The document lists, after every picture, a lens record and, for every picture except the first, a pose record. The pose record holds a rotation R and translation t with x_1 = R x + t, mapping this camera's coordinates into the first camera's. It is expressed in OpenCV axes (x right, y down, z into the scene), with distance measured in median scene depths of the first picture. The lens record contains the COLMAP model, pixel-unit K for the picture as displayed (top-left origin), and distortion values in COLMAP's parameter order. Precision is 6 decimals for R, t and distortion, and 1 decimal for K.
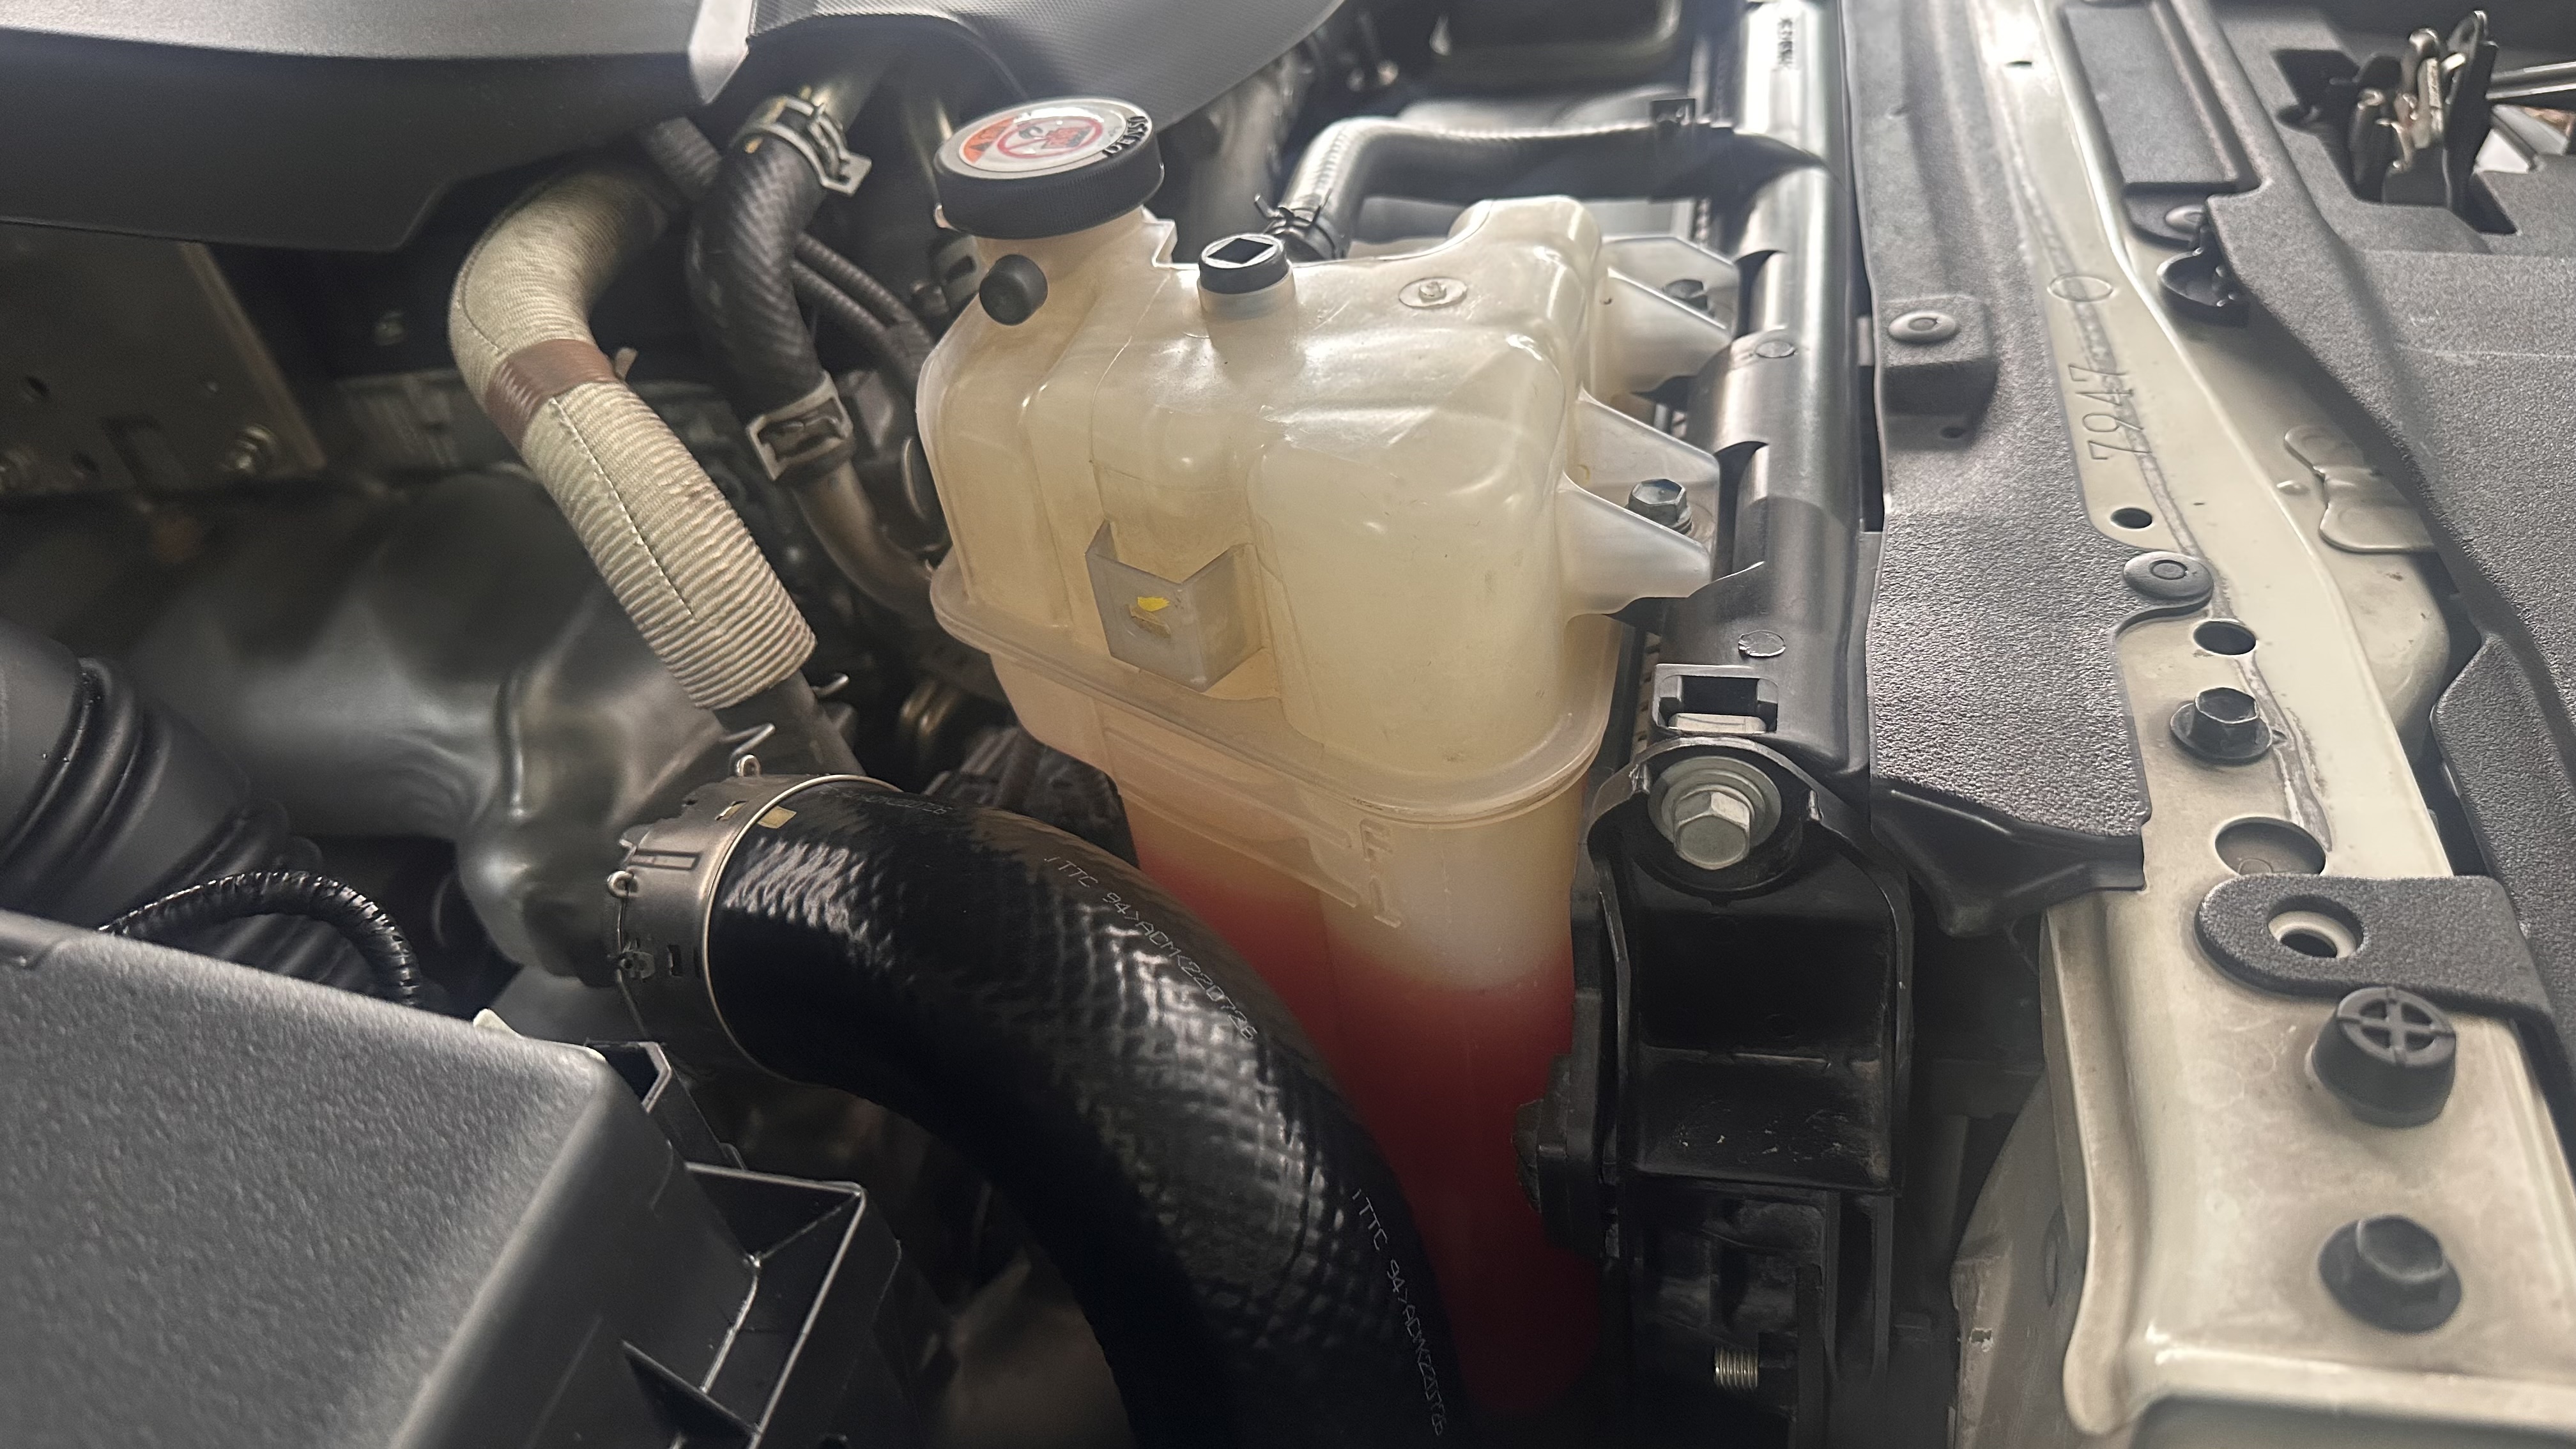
lens RADIAL K [[1888.1, 0, 1294.8], [0, 1888.1, 717.2], [0, 0, 1]] dist [0.026715, -0.043783]
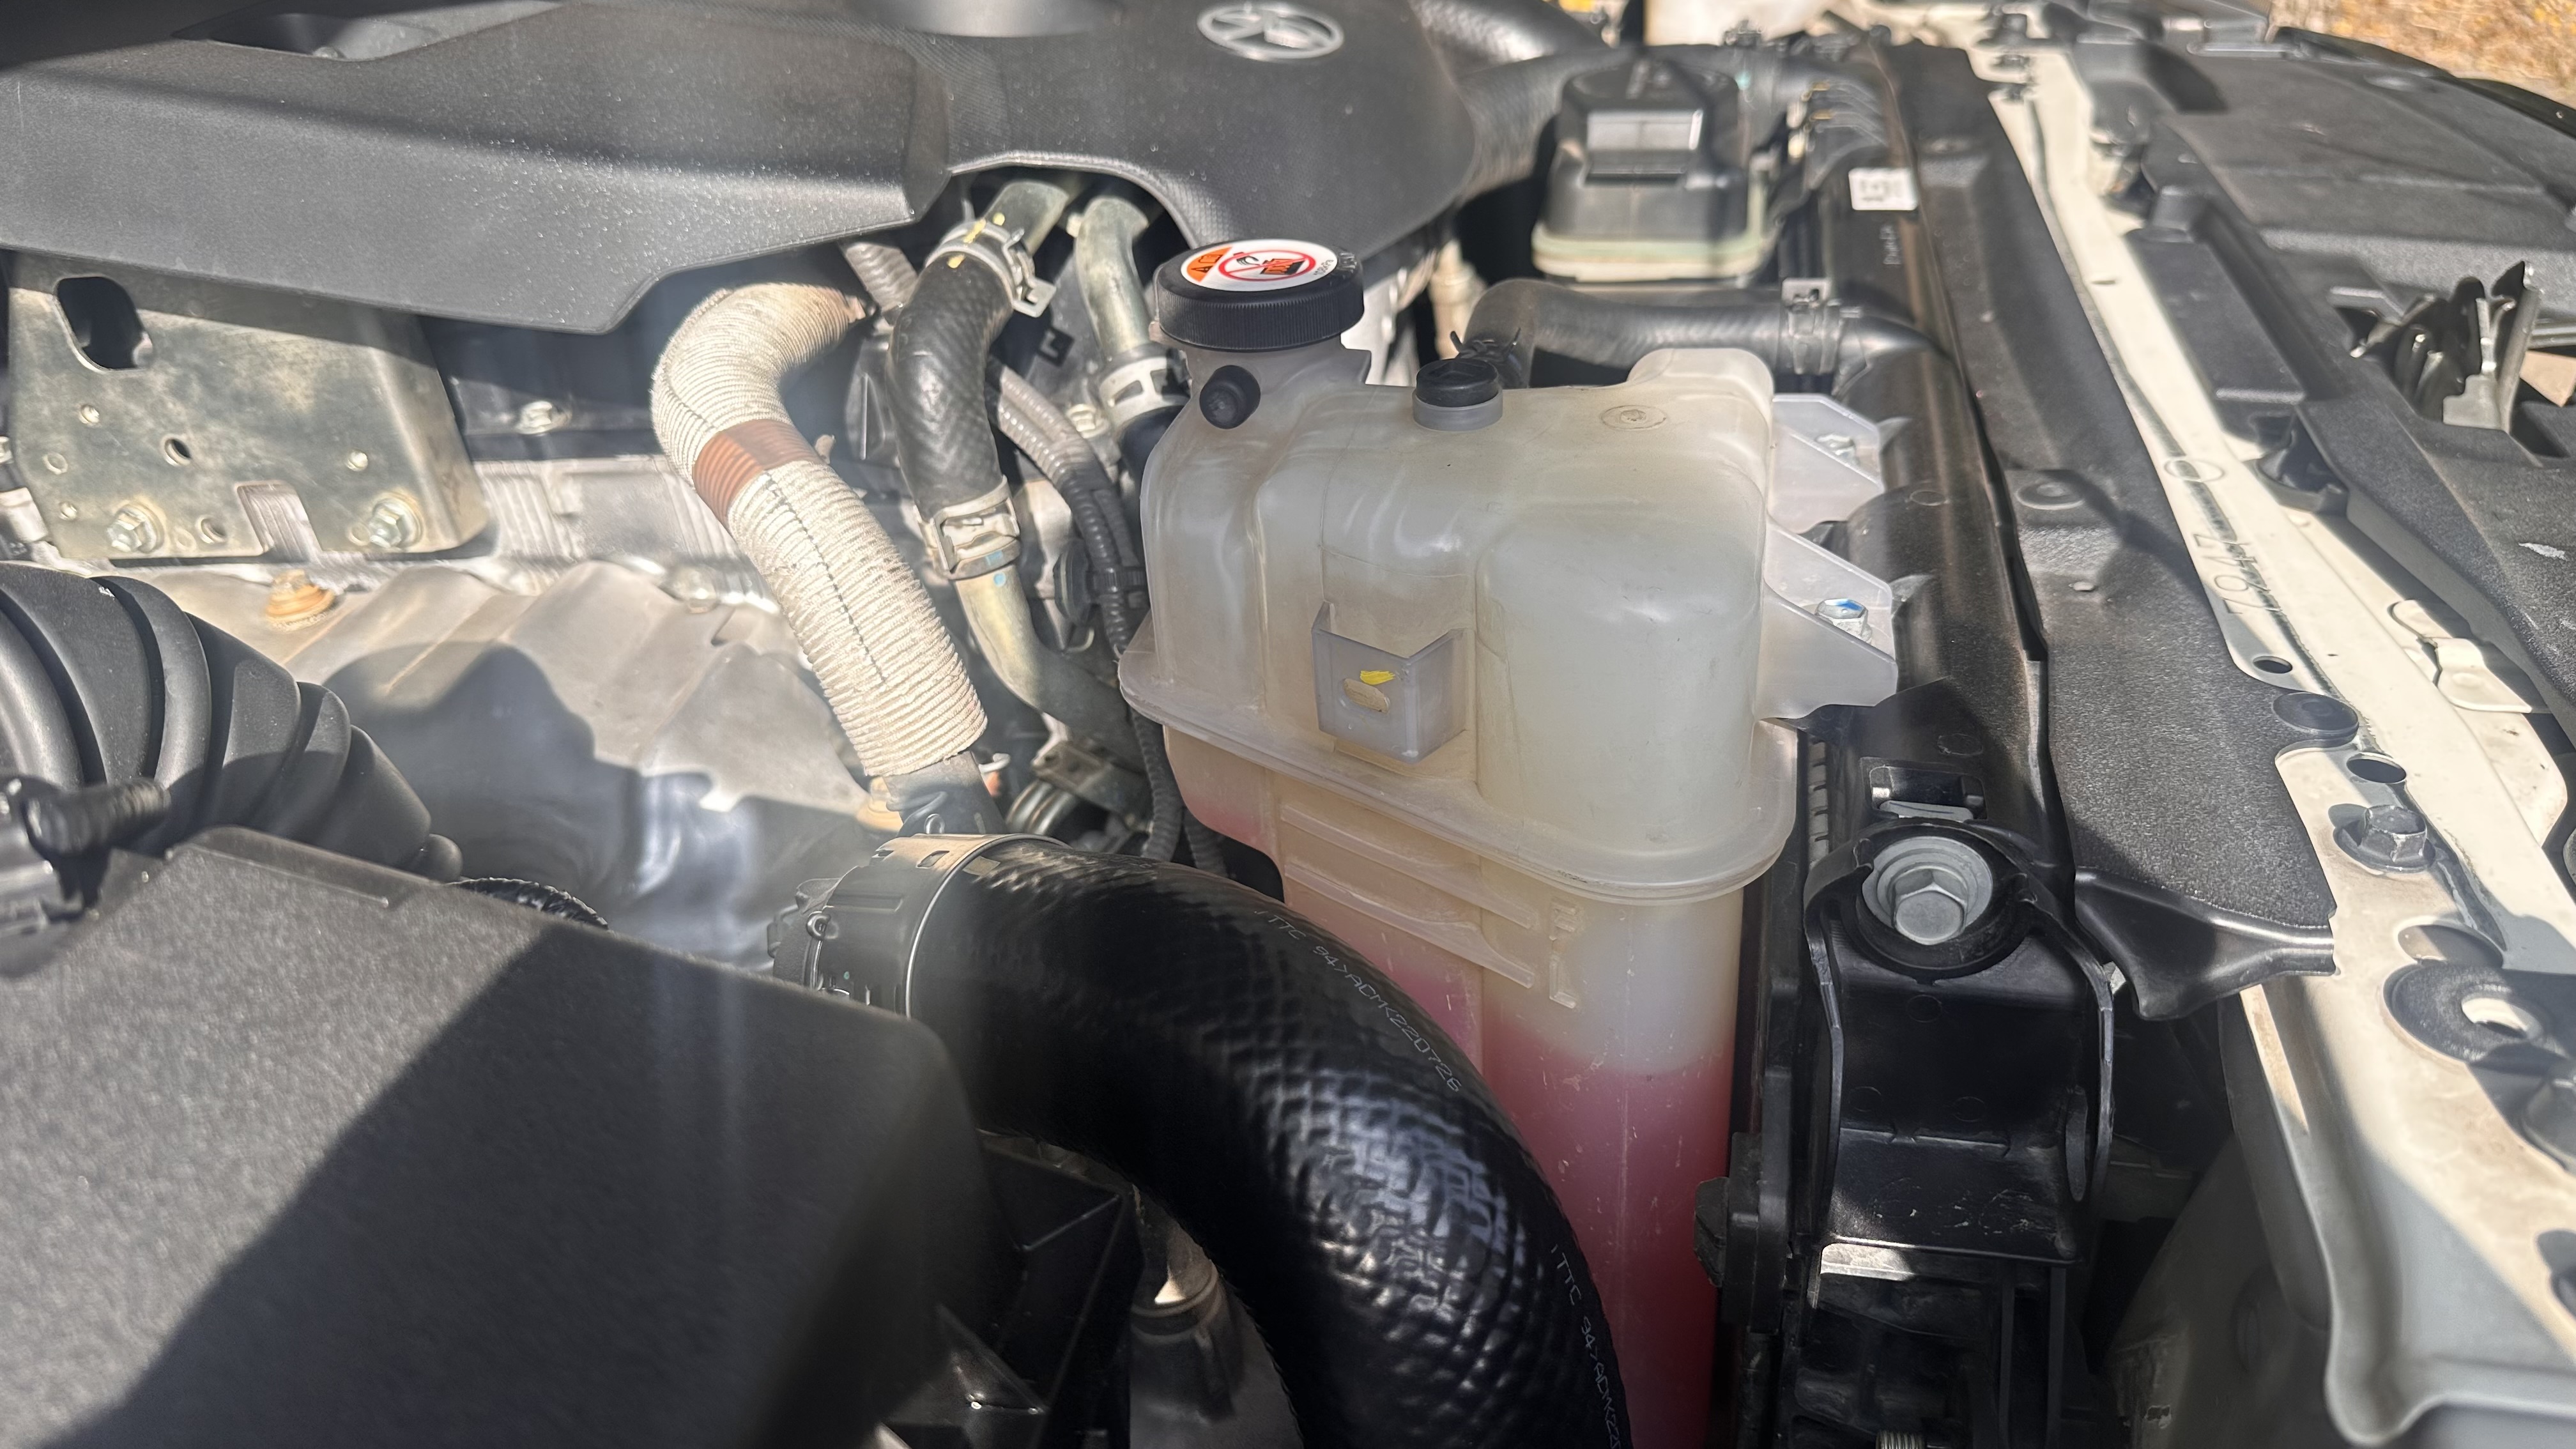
lens RADIAL K [[1862.3, 0, 1319.8], [0, 1862.3, 715.5], [0, 0, 1]] dist [0.063341, -0.114743]
pose [[0.997189, 0.066799, 0.033931, -0.137972], [-0.062799, 0.992197, -0.107707, 0.074619], [-0.040861, 0.105274, 0.993603, -0.041391]]
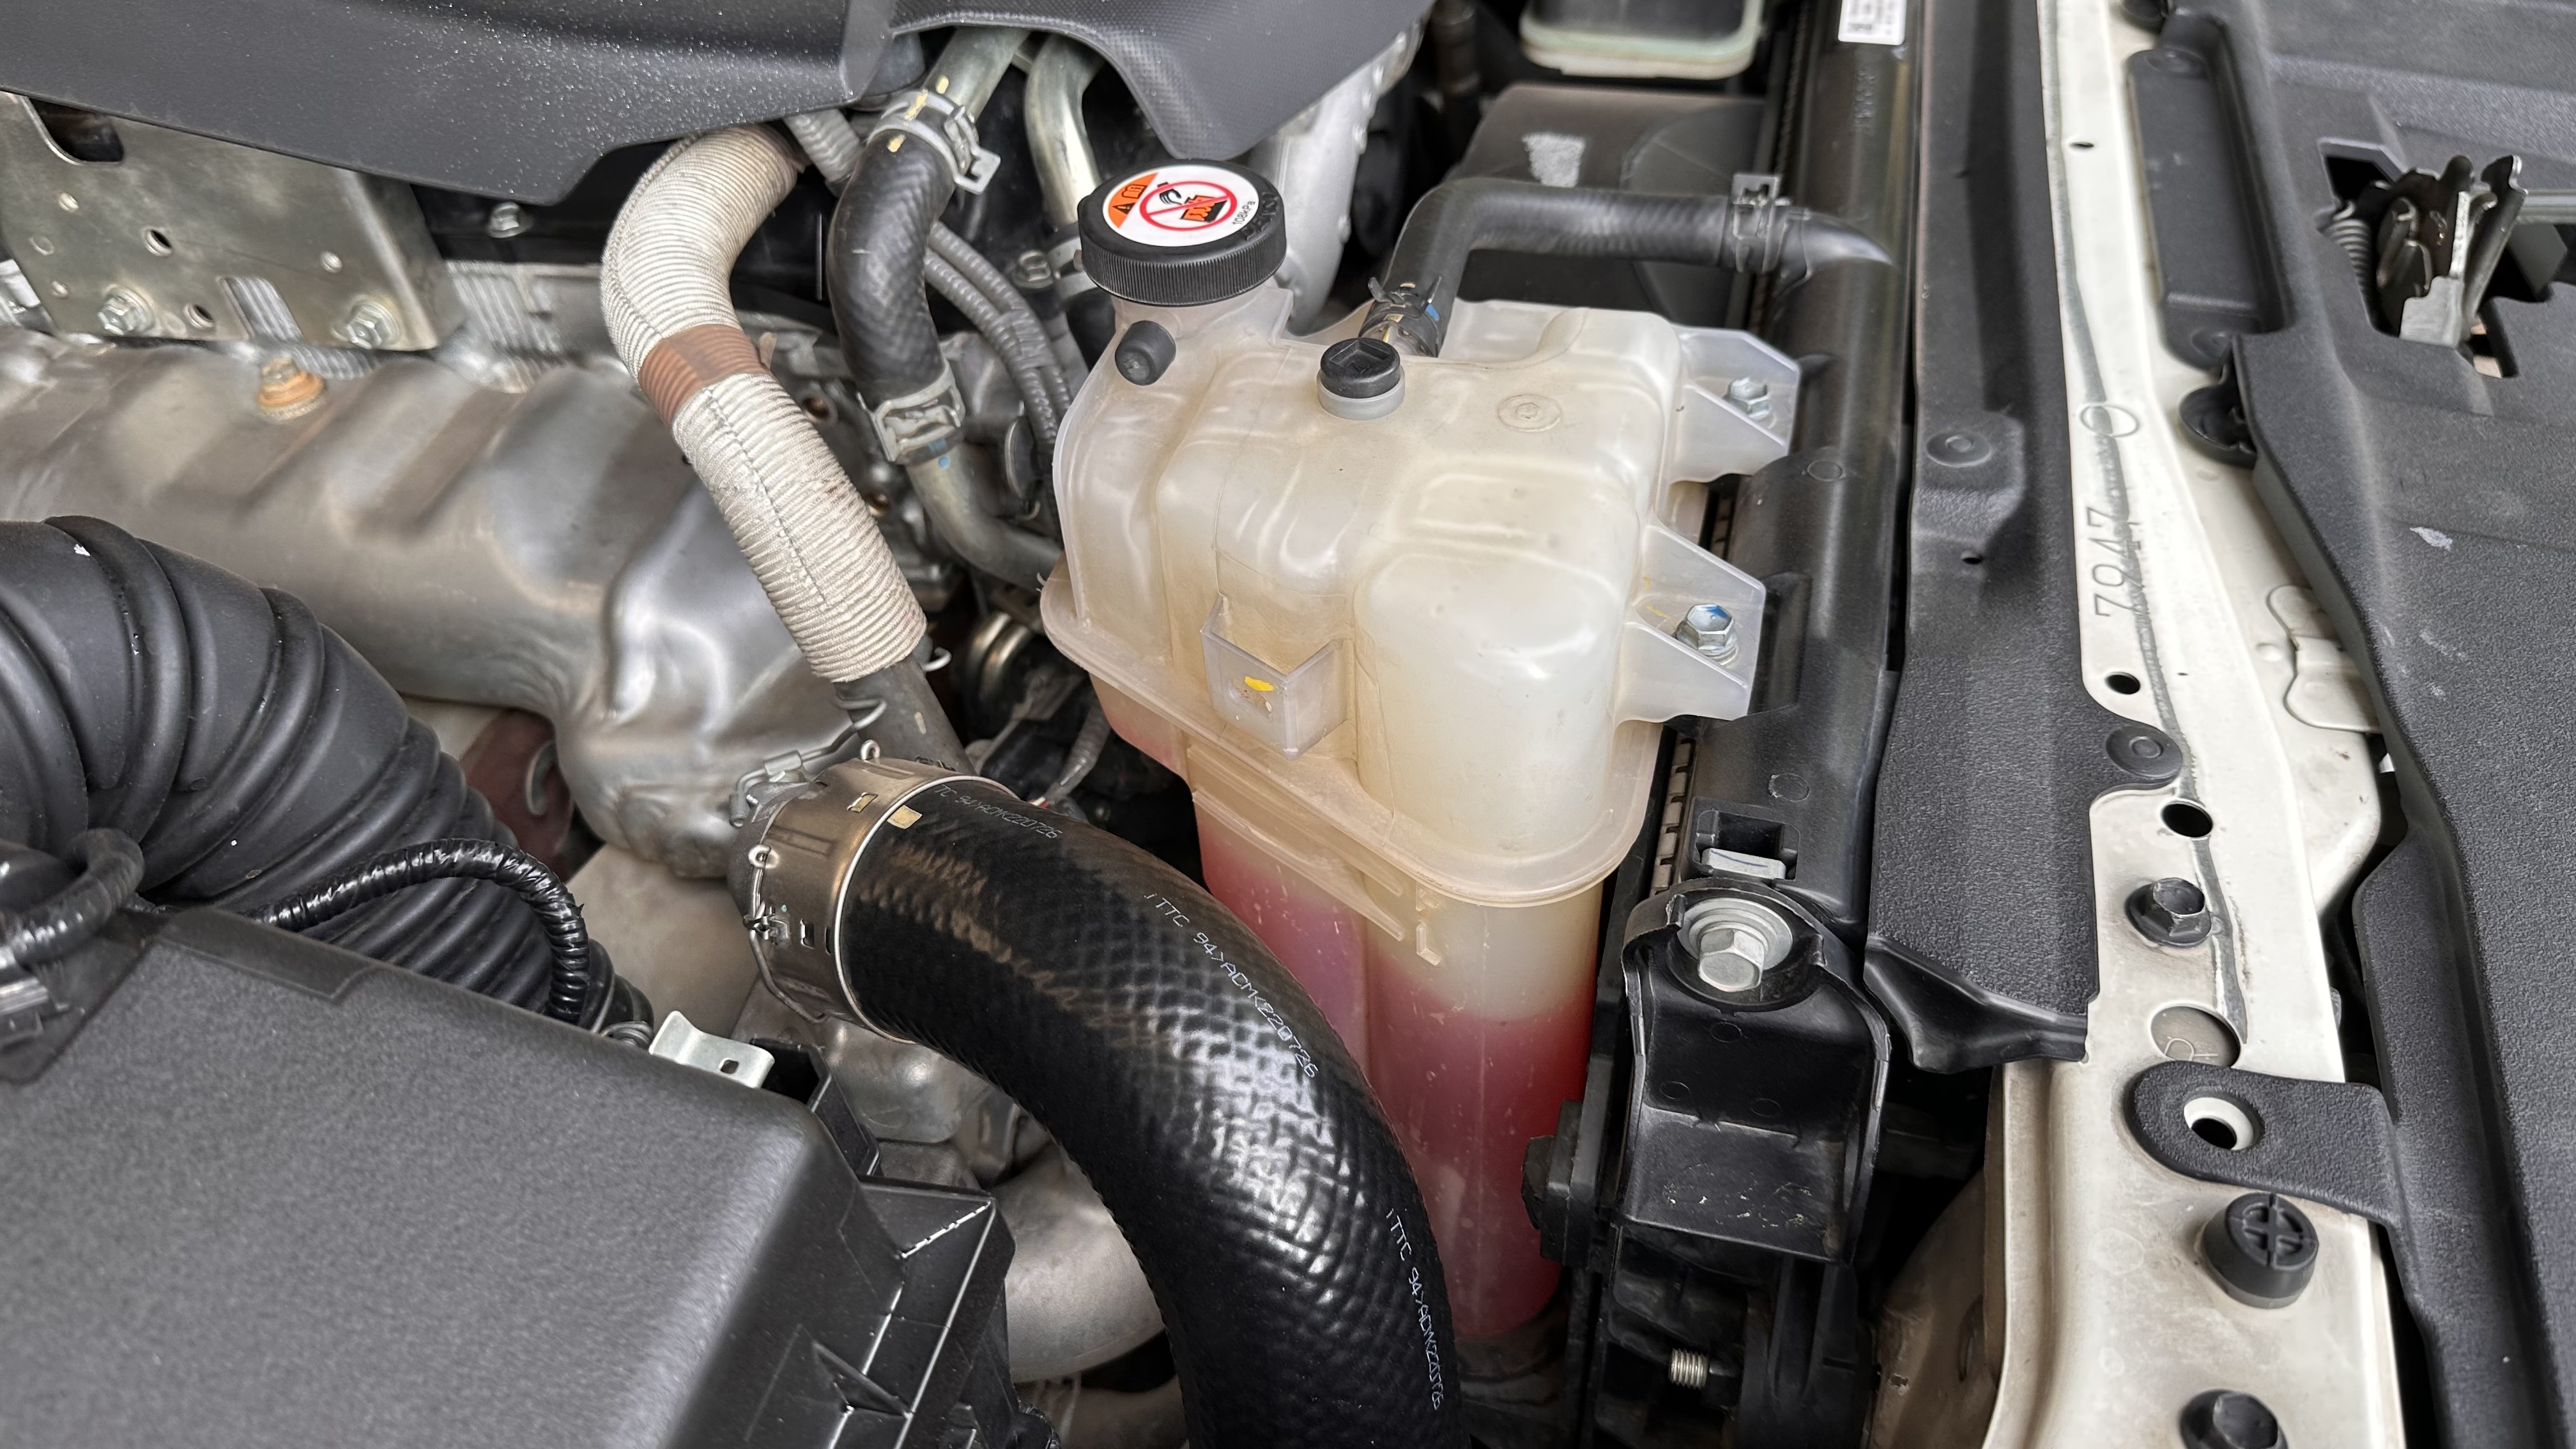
lens RADIAL K [[1851.8, 0, 1297.4], [0, 1851.8, 730.6], [0, 0, 1]] dist [0.069796, -0.113345]
pose [[0.995257, 0.094771, 0.021938, -0.072804], [-0.096609, 0.989340, 0.108962, -0.153329], [-0.011378, -0.110565, 0.993804, -0.113318]]
